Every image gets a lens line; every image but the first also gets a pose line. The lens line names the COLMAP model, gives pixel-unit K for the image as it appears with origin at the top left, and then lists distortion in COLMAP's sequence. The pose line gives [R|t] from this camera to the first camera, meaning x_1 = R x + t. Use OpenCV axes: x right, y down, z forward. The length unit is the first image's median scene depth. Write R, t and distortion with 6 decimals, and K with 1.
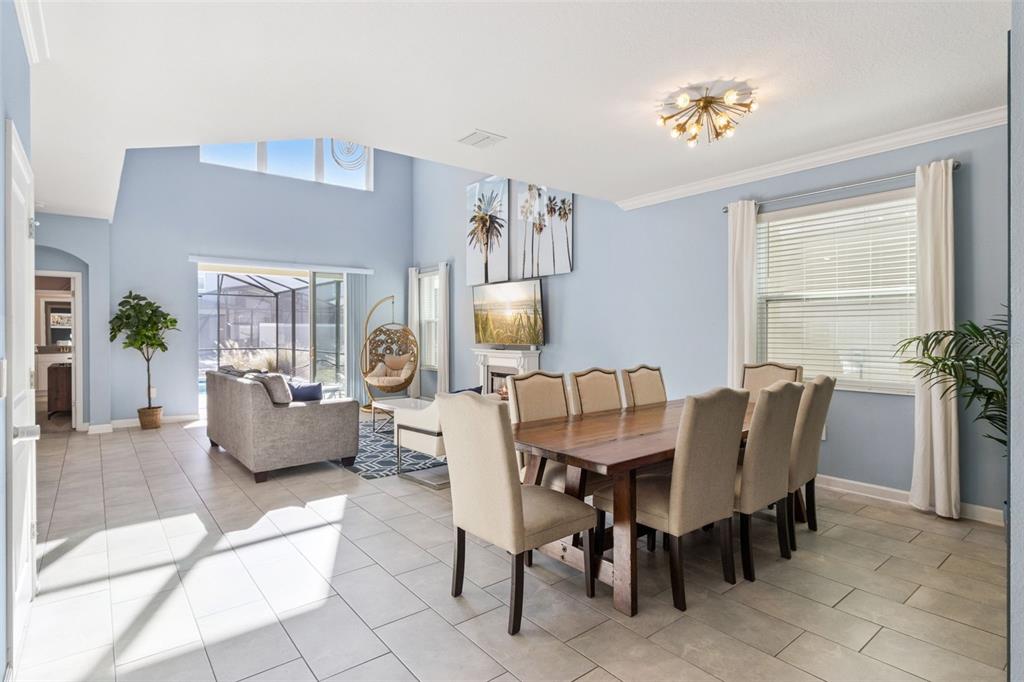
lens RADIAL K [[528.9, 0, 508.7], [0, 528.9, 334.4], [0, 0, 1]] dist [0.003382, 0.001308]
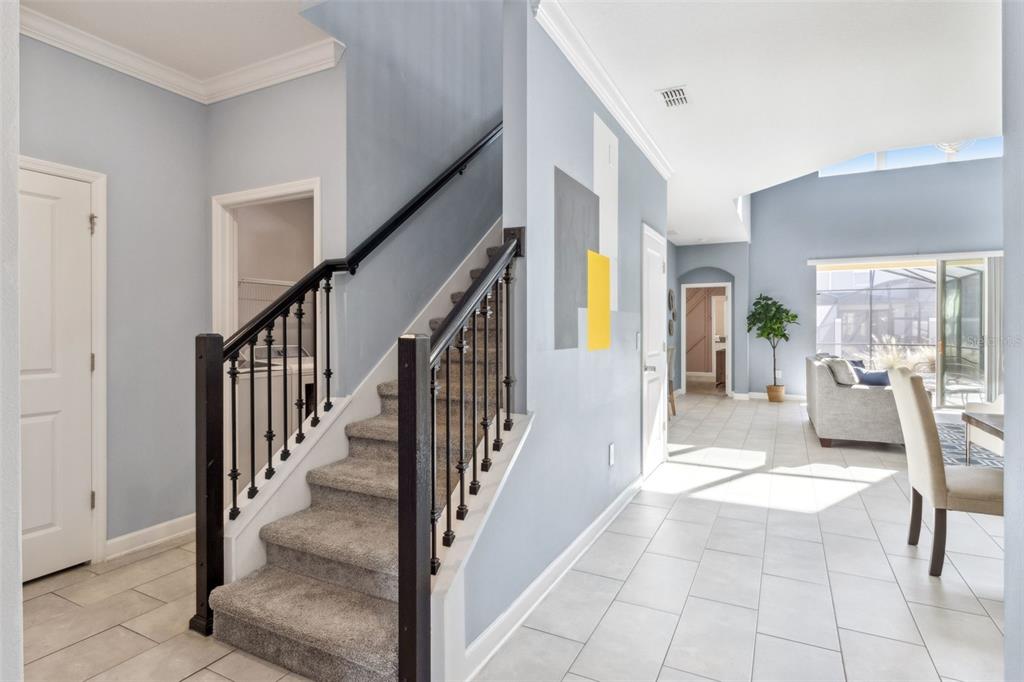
lens RADIAL K [[528.9, 0, 504.5], [0, 528.9, 334.8], [0, 0, 1]] dist [0.003382, 0.001308]
pose [[0.412500, 0.012705, -0.910869, 0.202622], [-0.005662, 0.999919, 0.011383, 0.007483], [0.910940, 0.000462, 0.412539, -0.105093]]
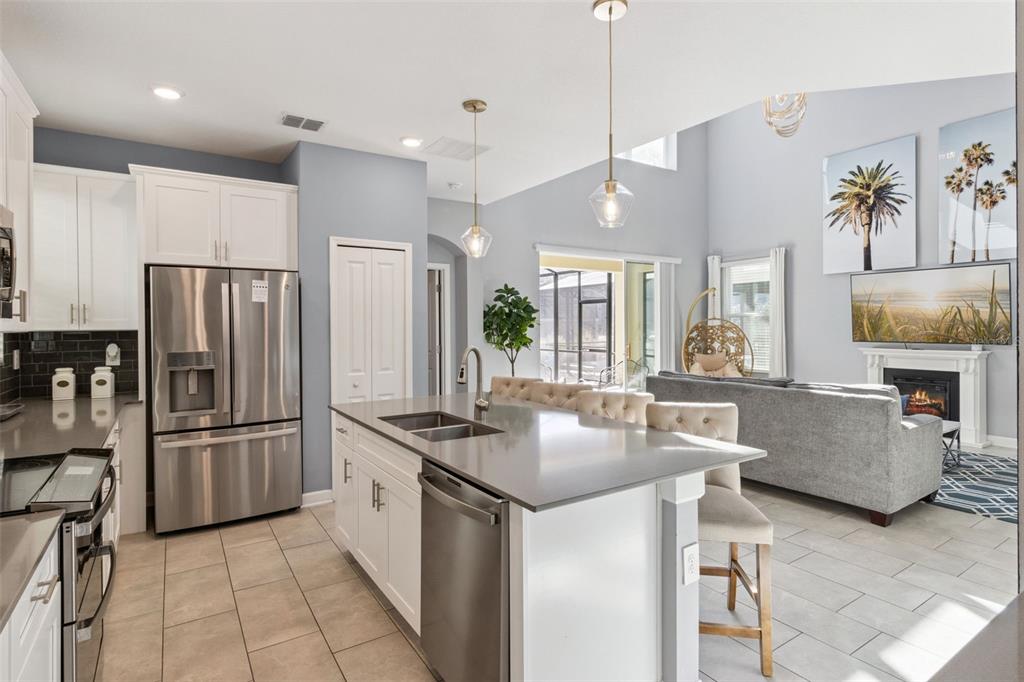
lens RADIAL K [[528.9, 0, 500.6], [0, 528.9, 325.8], [0, 0, 1]] dist [0.003382, 0.001308]
pose [[0.995491, -0.003116, -0.094809, -0.614191], [0.002887, 0.999993, -0.002558, -0.008999], [0.094816, 0.002273, 0.995492, 0.109718]]
